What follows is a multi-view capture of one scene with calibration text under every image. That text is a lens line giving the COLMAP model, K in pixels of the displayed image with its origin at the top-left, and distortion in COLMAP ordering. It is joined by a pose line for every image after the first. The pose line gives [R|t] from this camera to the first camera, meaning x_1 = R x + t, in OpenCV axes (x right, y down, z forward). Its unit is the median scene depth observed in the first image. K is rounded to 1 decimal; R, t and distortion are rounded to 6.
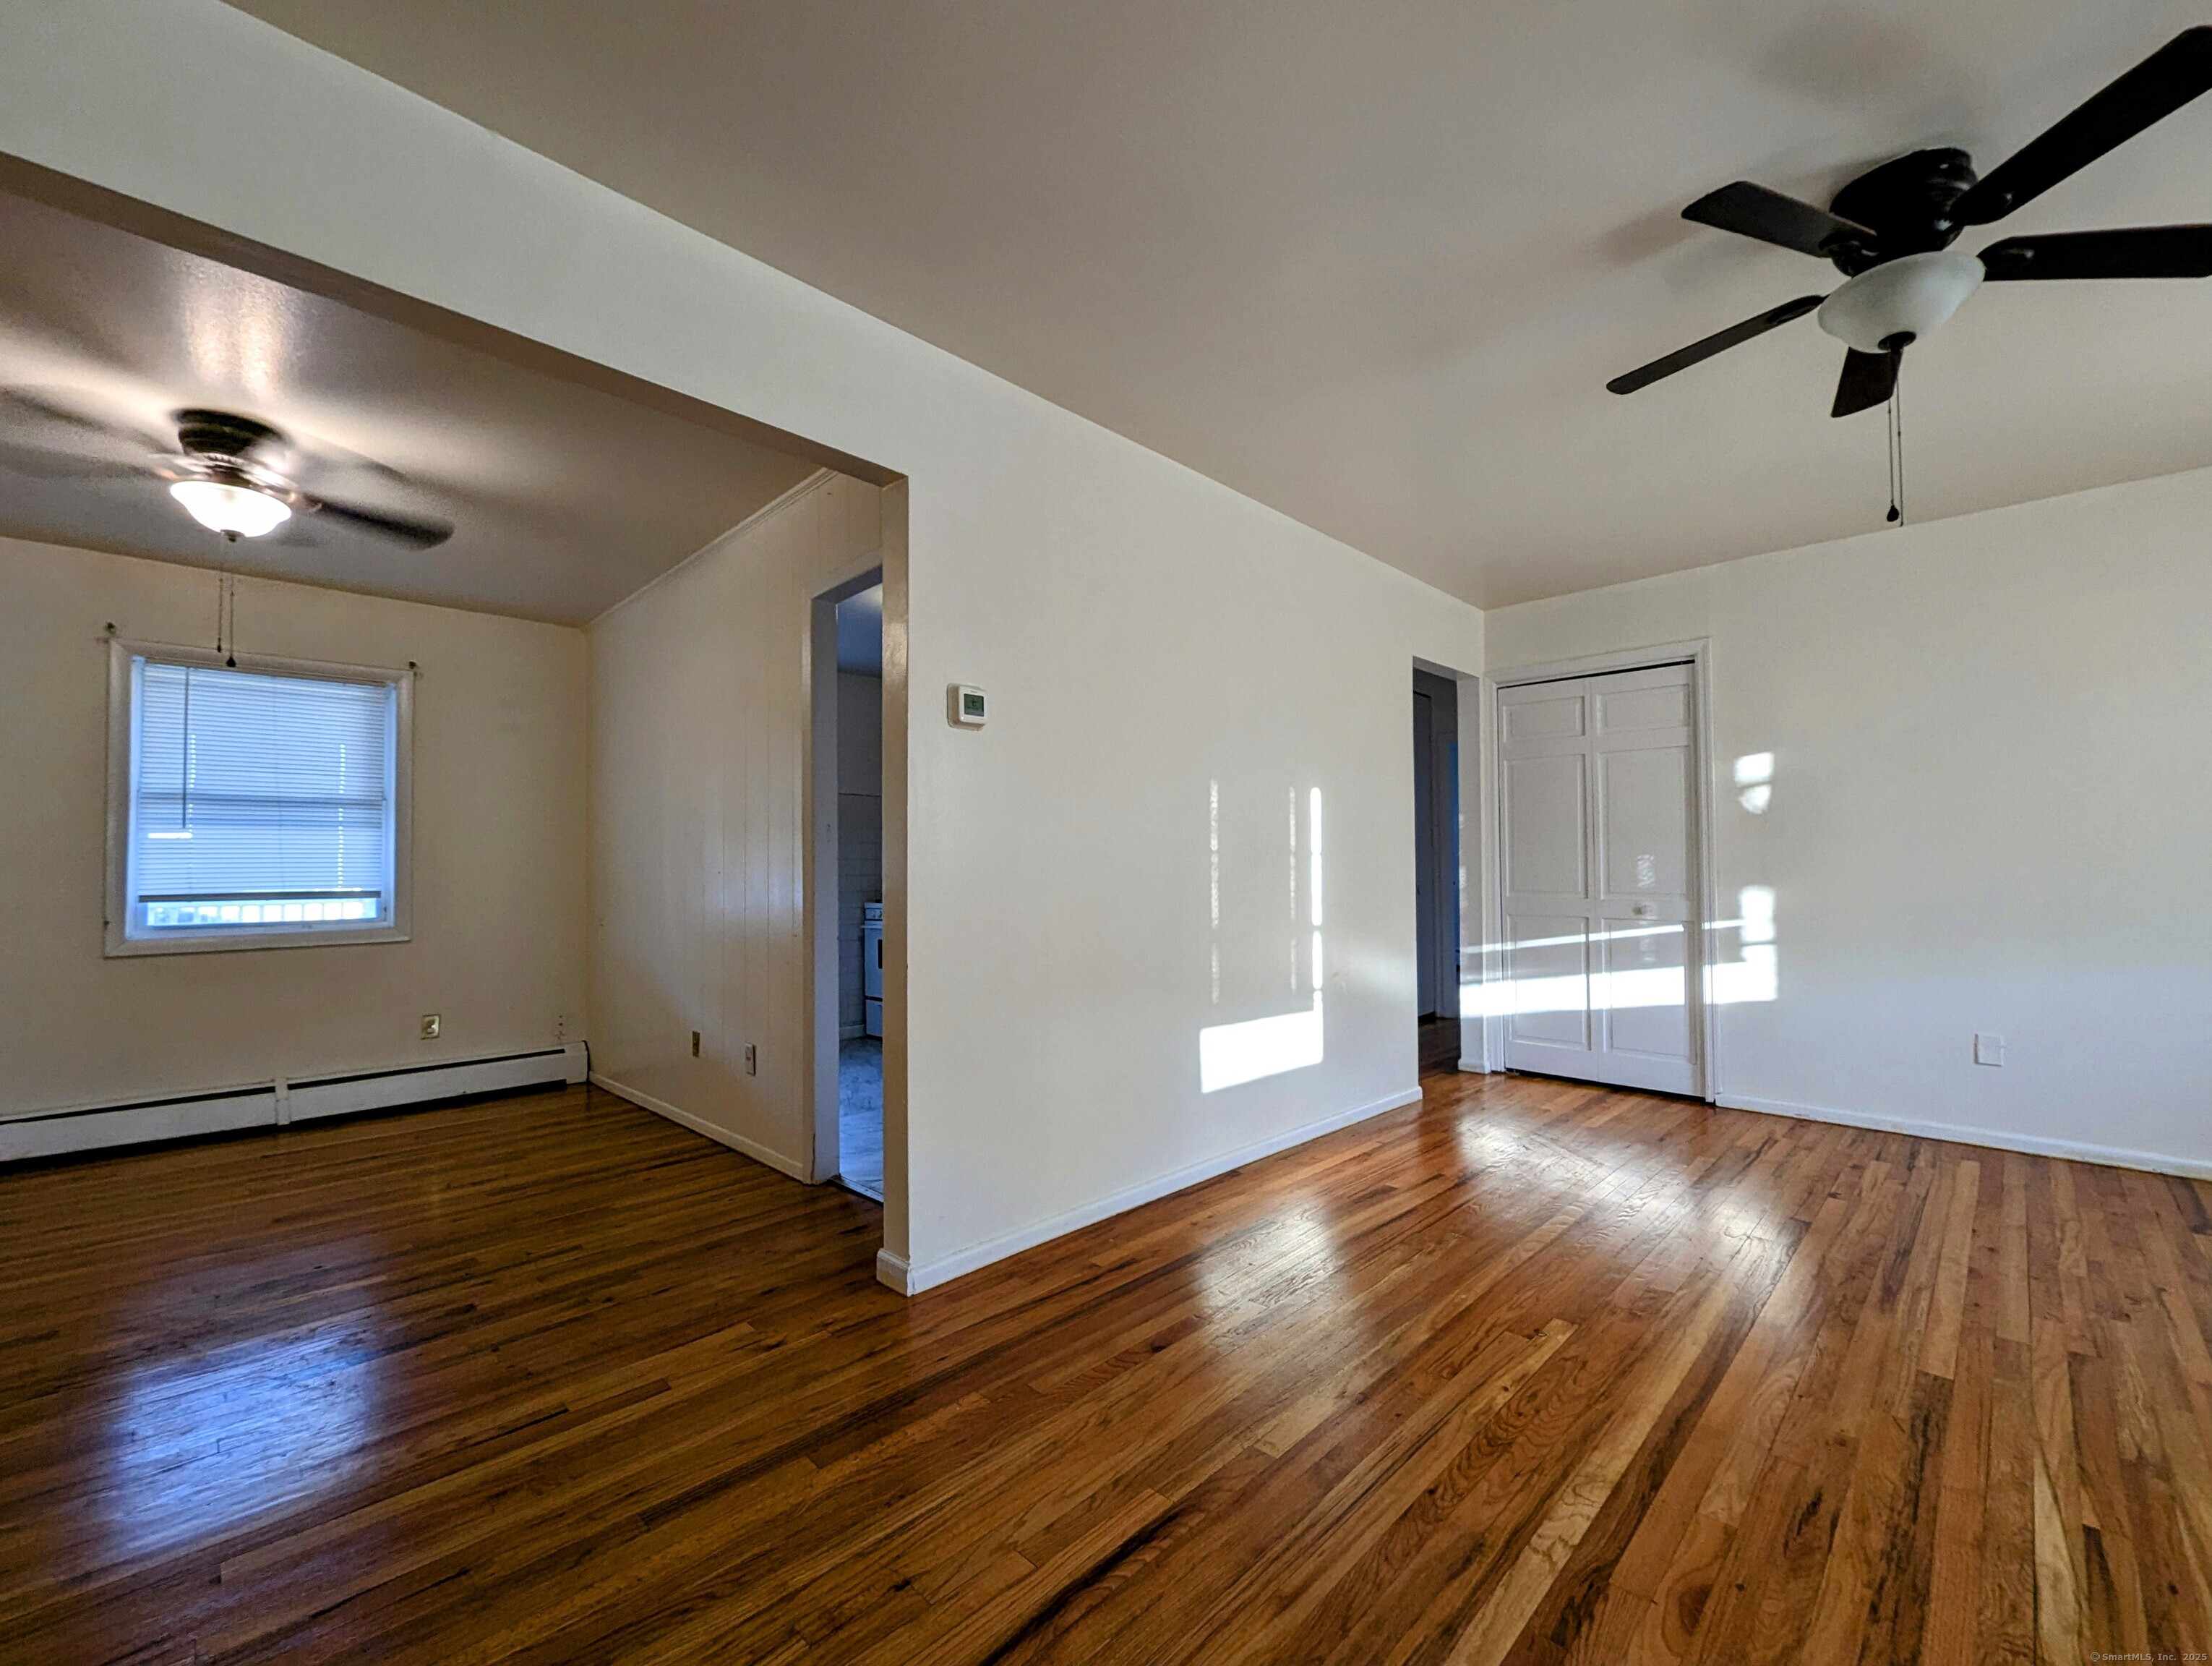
lens RADIAL K [[916.9, 0, 1107.5], [0, 916.9, 846.6], [0, 0, 1]] dist [0.005106, -0.001203]
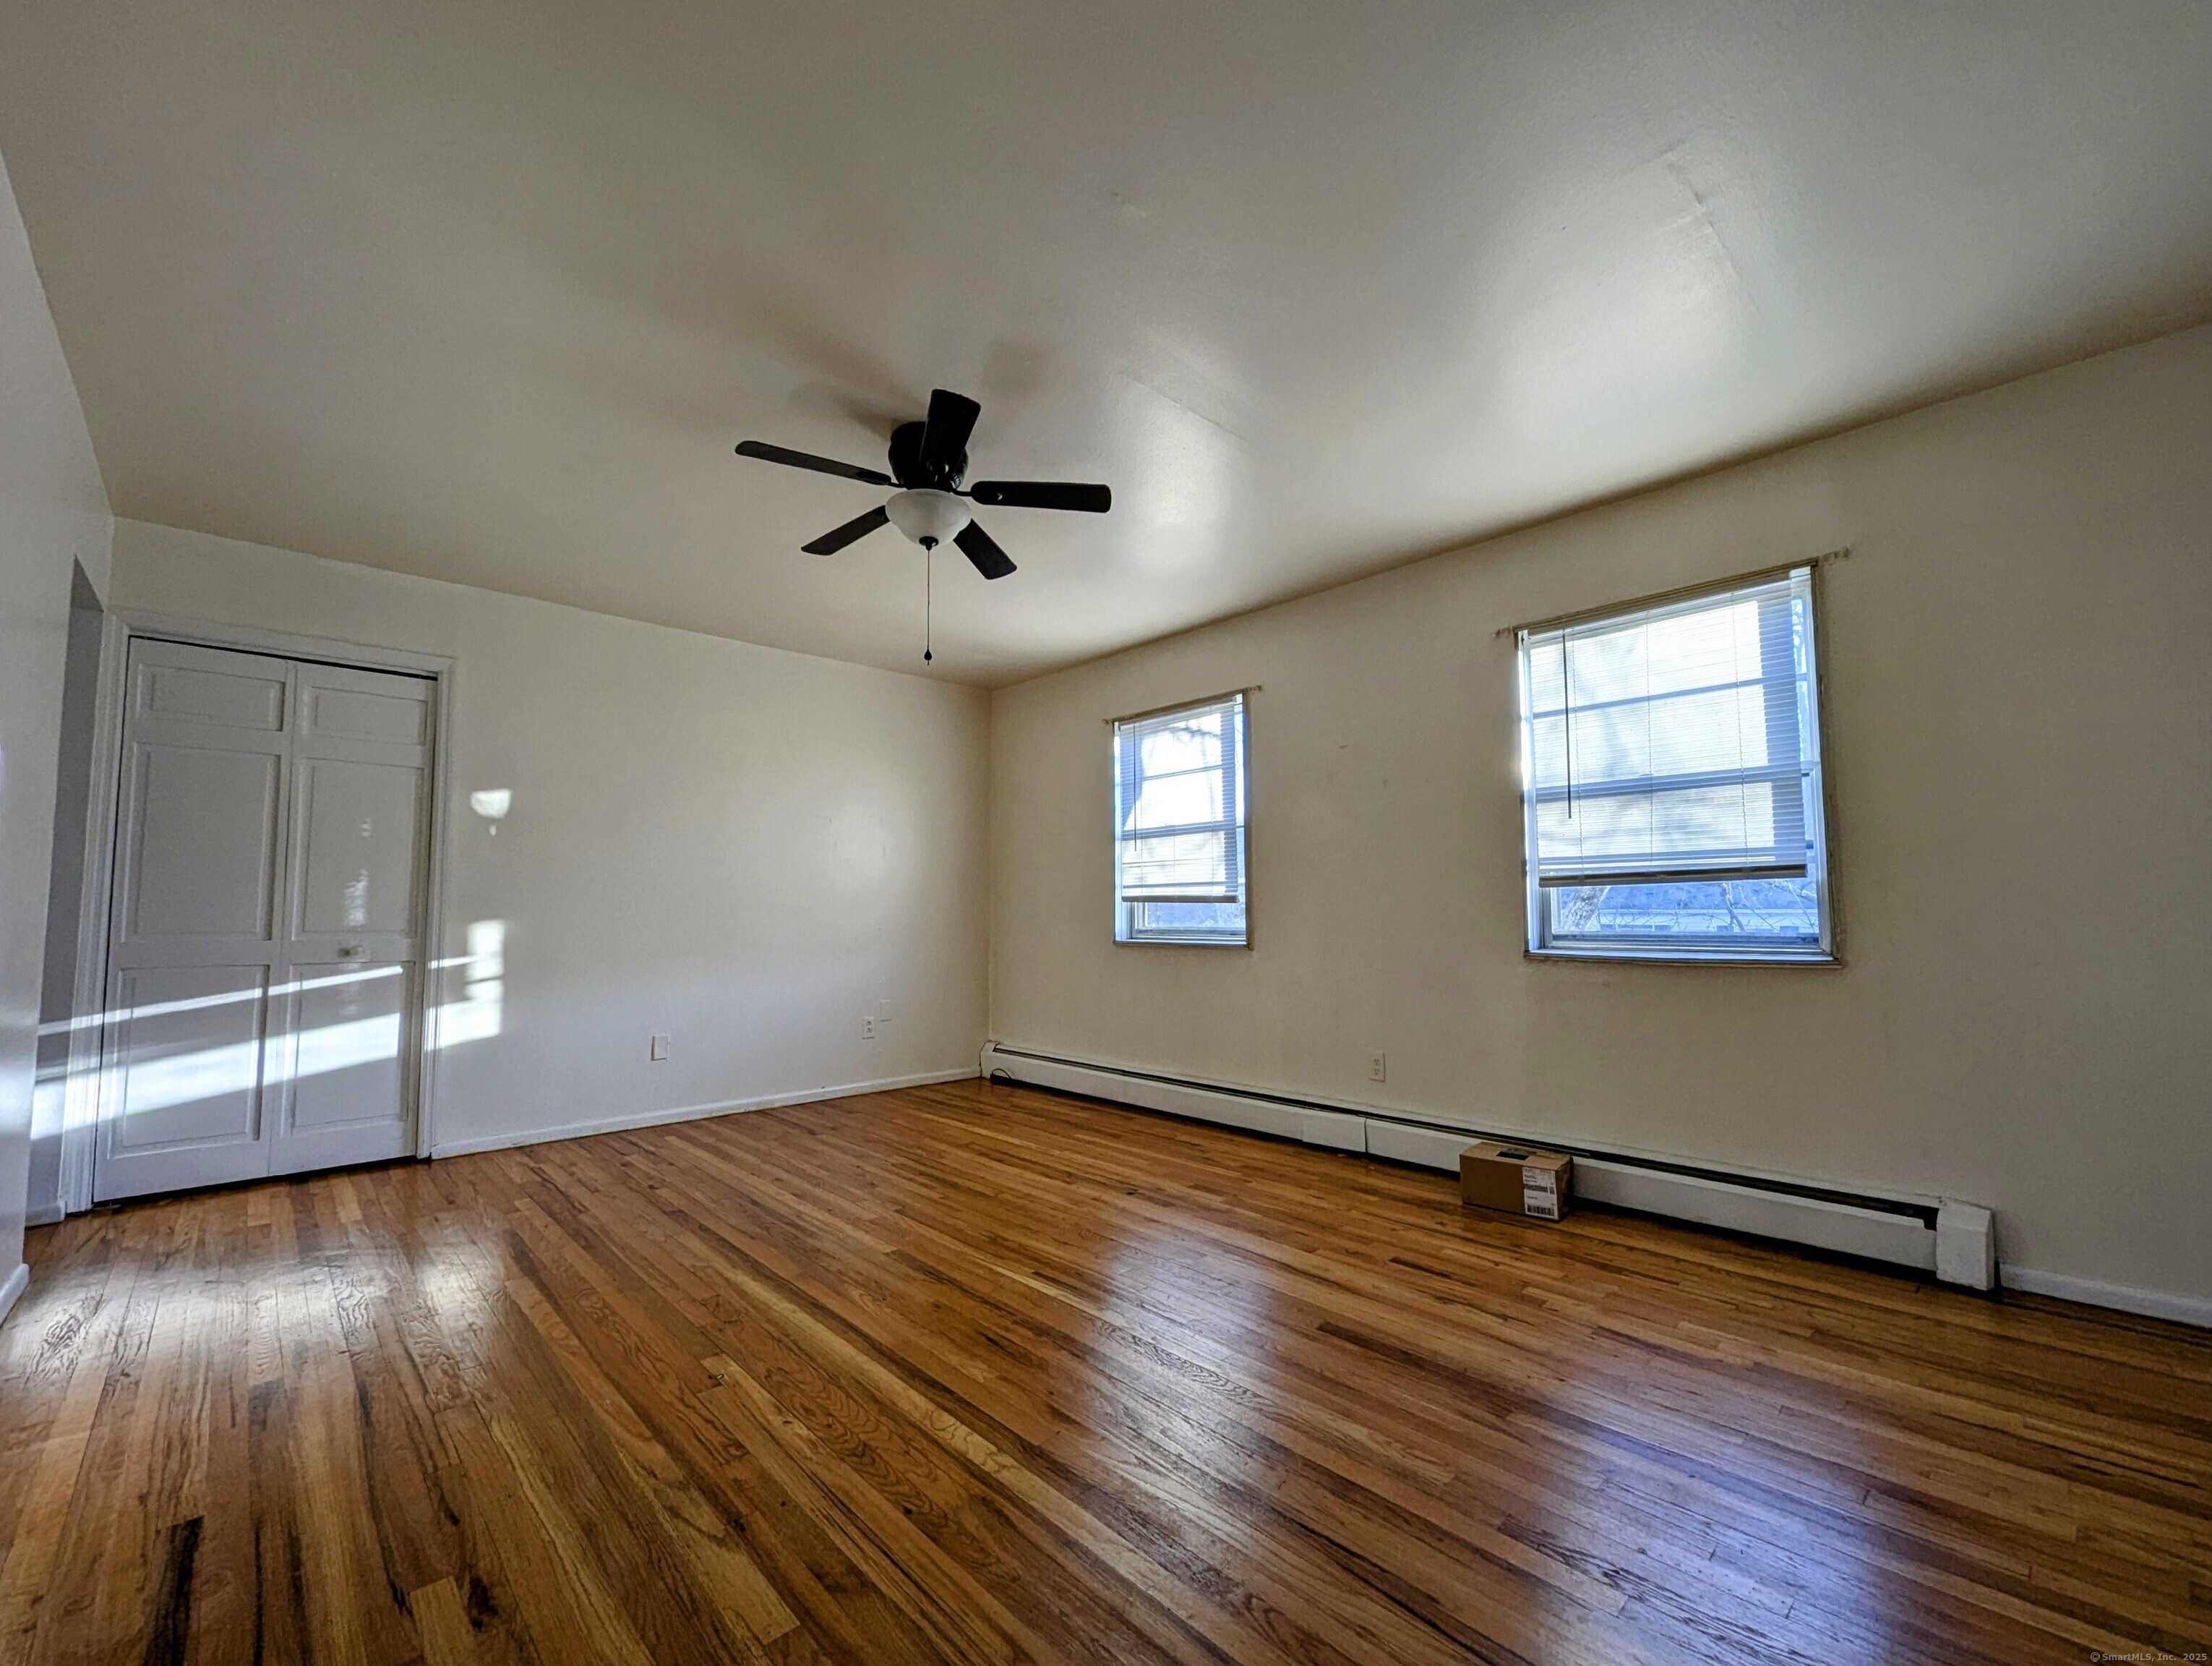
lens RADIAL K [[916.9, 0, 1113.0], [0, 916.9, 855.0], [0, 0, 1]] dist [0.005106, -0.001203]
pose [[0.032481, 0.066347, 0.997268, -0.352679], [-0.023301, 0.997573, -0.065608, 0.028028], [-0.999201, -0.021106, 0.033949, 0.394628]]
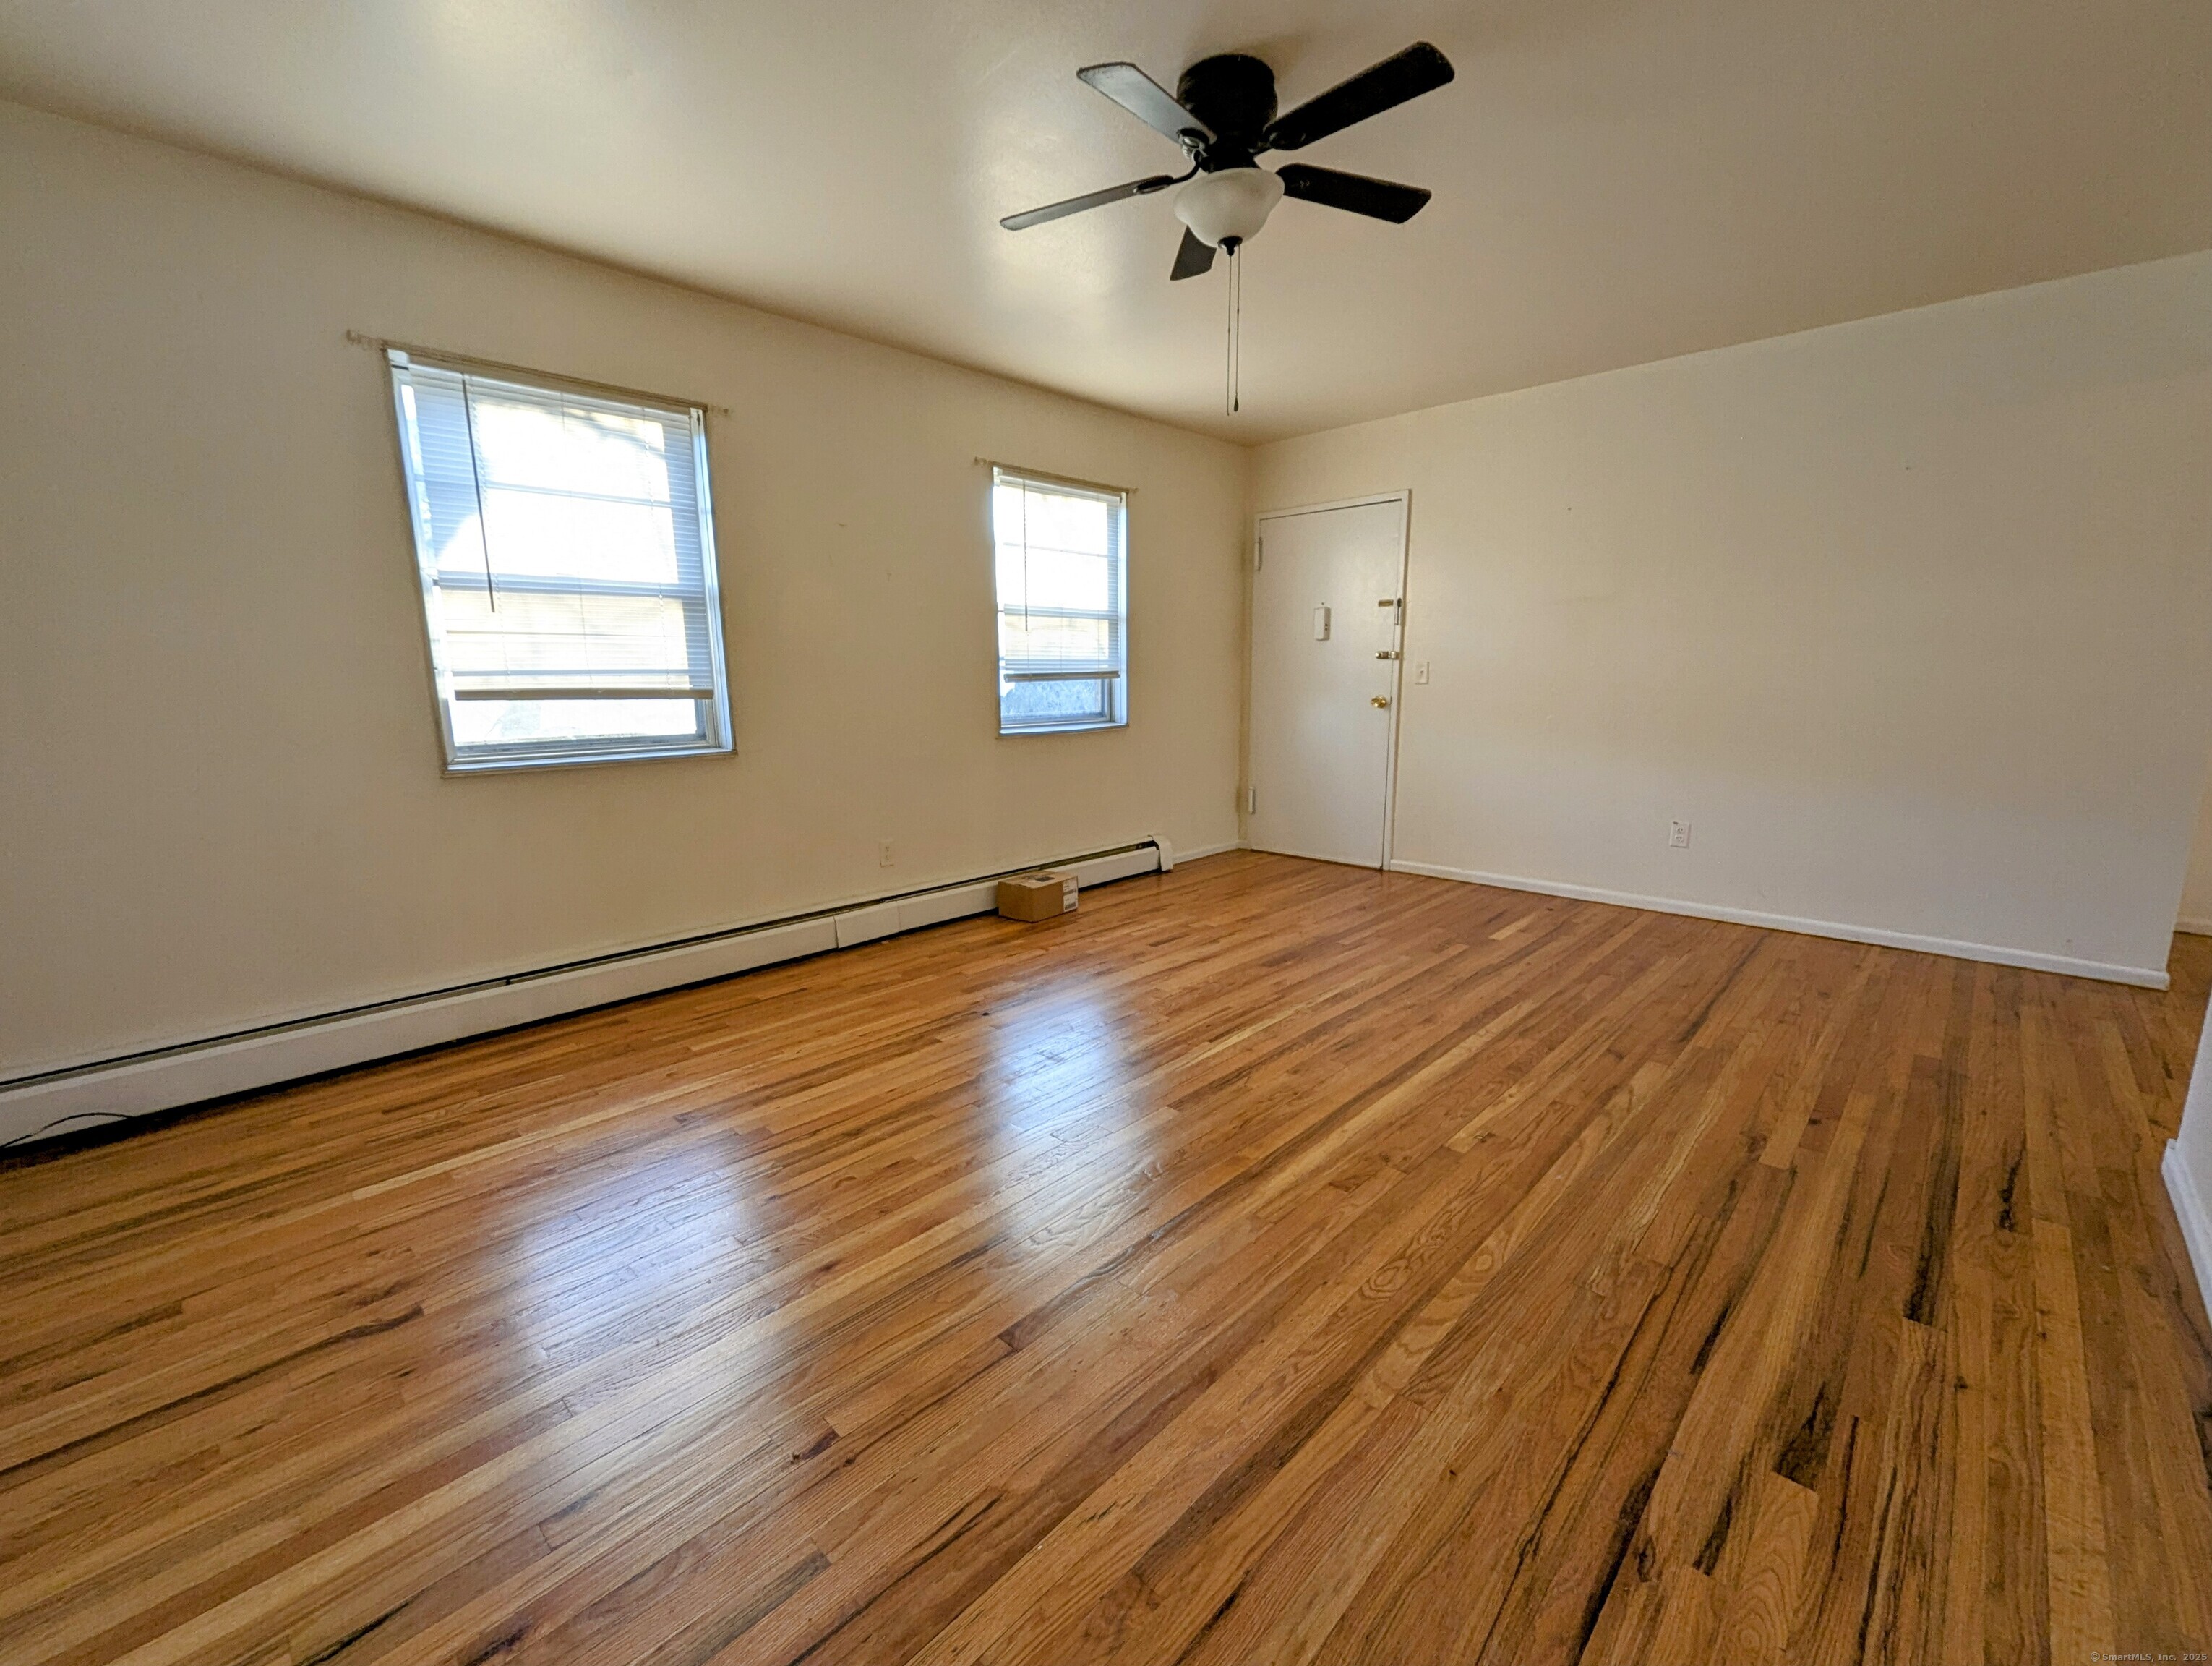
lens RADIAL K [[916.9, 0, 1108.8], [0, 916.9, 854.4], [0, 0, 1]] dist [0.005106, -0.001203]
pose [[-0.999735, 0.015355, -0.017138, 0.640792], [0.012317, 0.986205, 0.165068, 0.012775], [0.019436, 0.164813, -0.986133, 1.391797]]
